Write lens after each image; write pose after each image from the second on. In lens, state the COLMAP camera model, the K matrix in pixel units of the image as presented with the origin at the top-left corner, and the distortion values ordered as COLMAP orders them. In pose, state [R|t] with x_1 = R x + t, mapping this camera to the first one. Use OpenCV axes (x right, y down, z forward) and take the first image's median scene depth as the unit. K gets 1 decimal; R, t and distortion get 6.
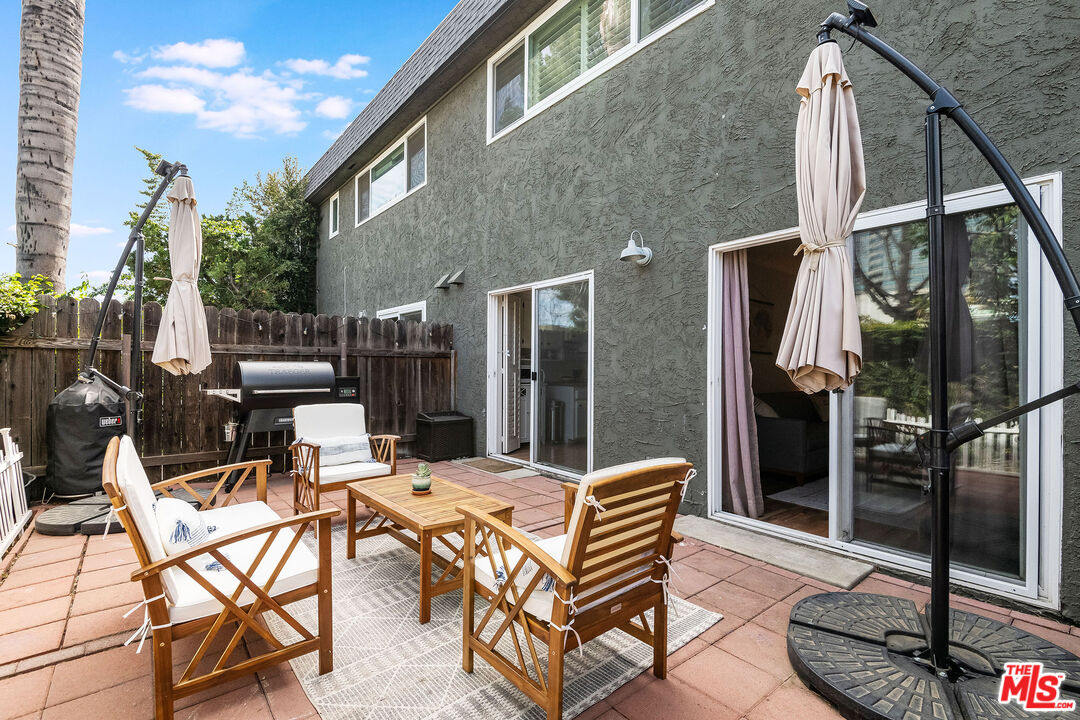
lens RADIAL K [[484.7, 0, 541.2], [0, 484.7, 365.5], [0, 0, 1]] dist [-0.001872, -0.000542]
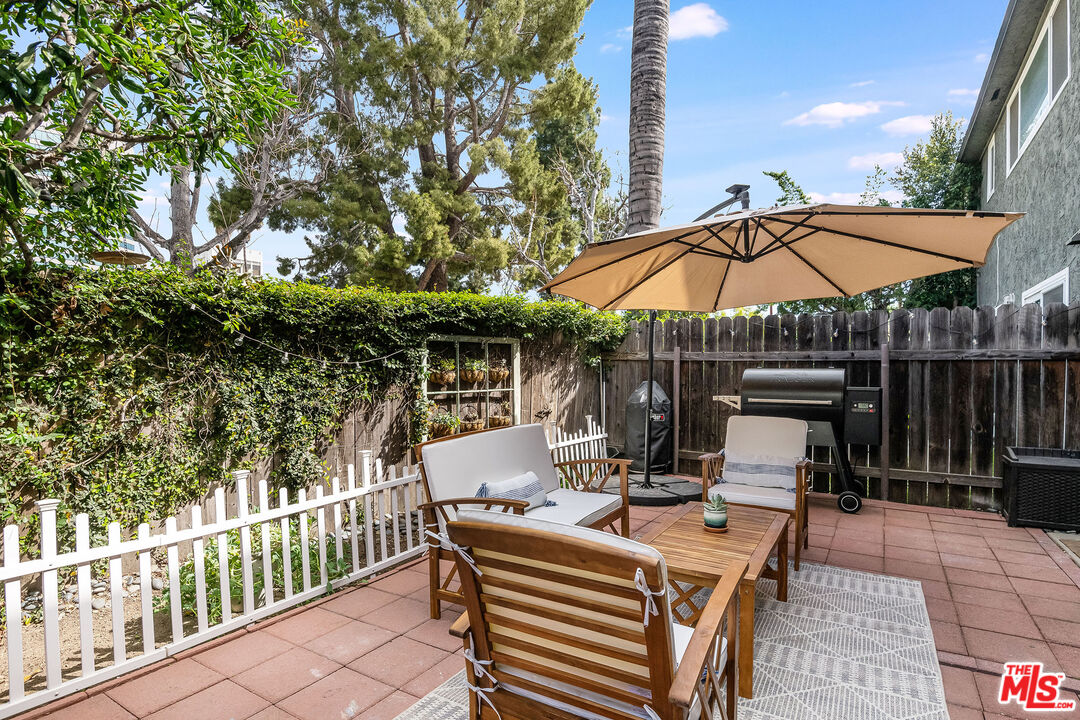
lens RADIAL K [[532.8, 0, 538.7], [0, 532.8, 376.9], [0, 0, 1]] dist [-0.001886, -0.000545]
pose [[0.346404, 0.010758, -0.938024, 0.210966], [-0.000437, 0.999936, 0.011306, -0.003650], [0.938085, -0.003506, 0.346387, 0.173836]]
